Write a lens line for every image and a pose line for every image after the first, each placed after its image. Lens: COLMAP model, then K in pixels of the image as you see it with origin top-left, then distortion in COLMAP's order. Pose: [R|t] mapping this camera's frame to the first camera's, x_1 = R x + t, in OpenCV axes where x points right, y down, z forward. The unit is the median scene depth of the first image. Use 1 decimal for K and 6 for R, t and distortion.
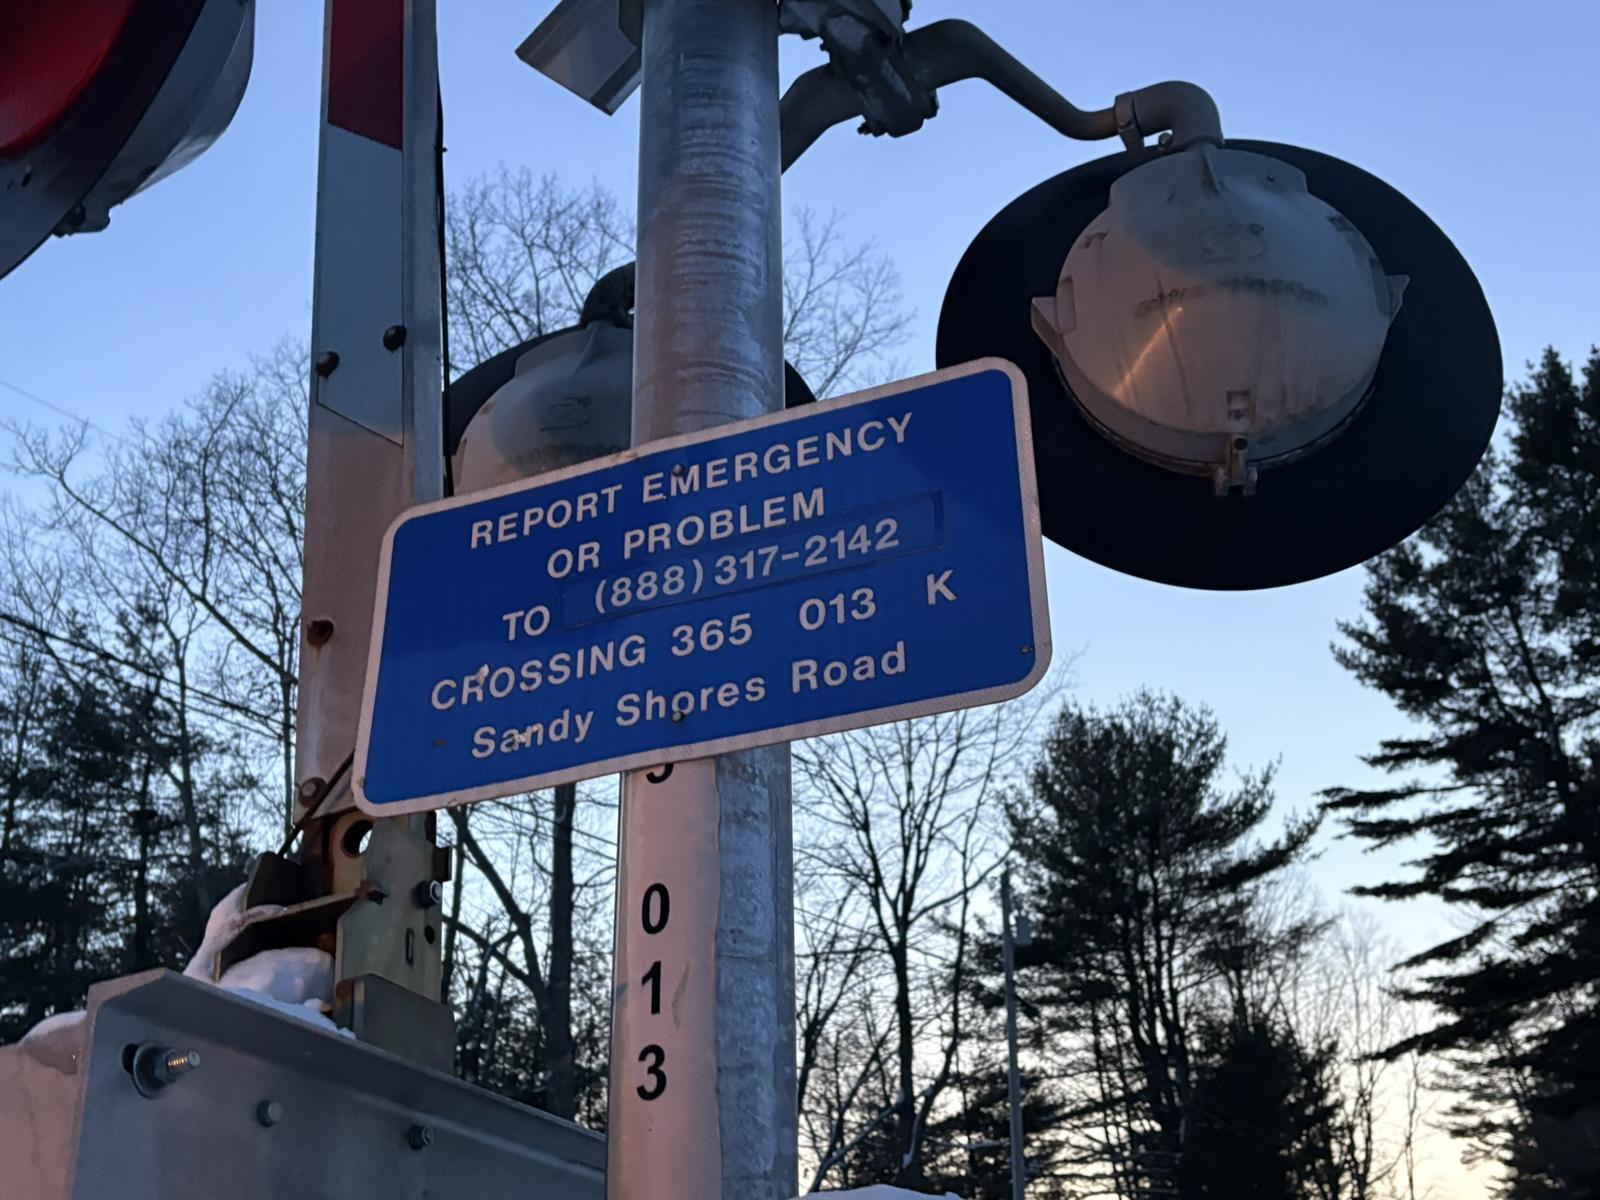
lens RADIAL K [[1689.3, 0, 800.0], [0, 1689.3, 600.0], [0, 0, 1]] dist [0.046179, -0.009005]
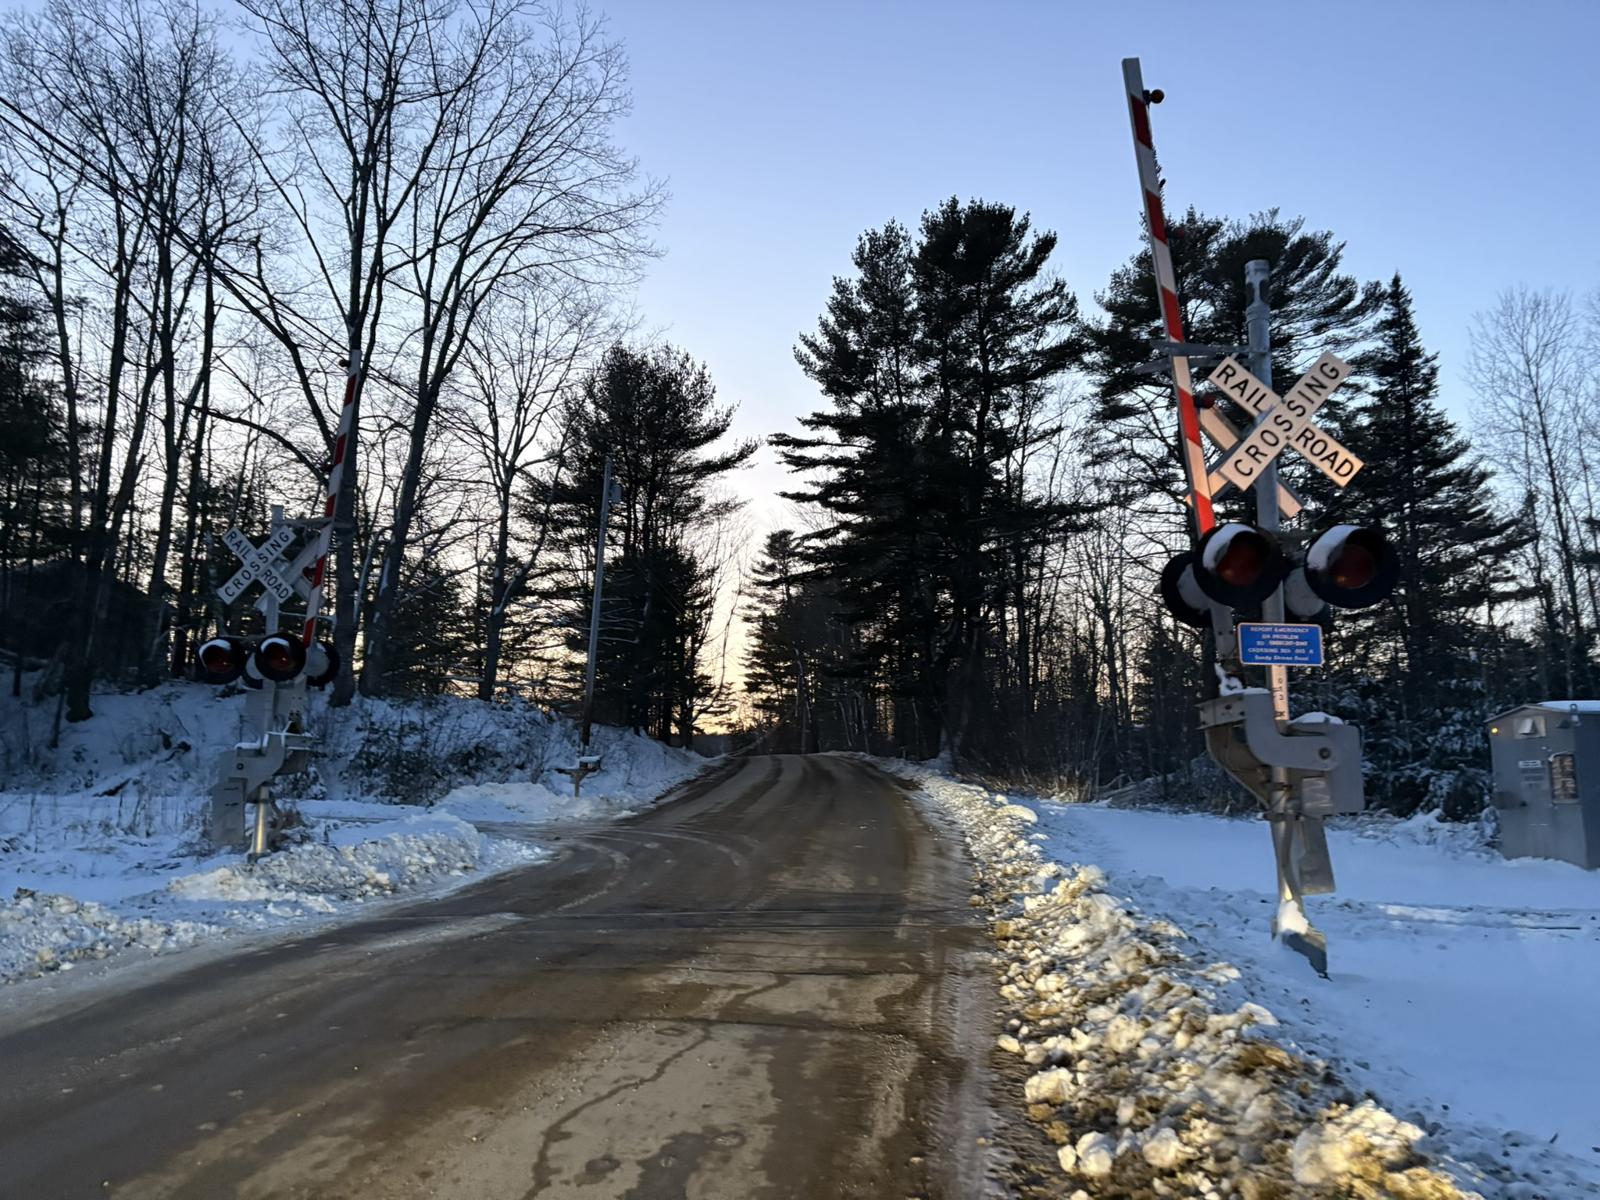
lens RADIAL K [[1158.4, 0, 800.0], [0, 1158.4, 600.0], [0, 0, 1]] dist [0.106499, -0.101567]
pose [[0.905644, 0.113768, 0.408493, -0.124014], [-0.231587, 0.939681, 0.251729, -0.030047], [-0.355214, -0.322578, 0.877363, -0.085520]]
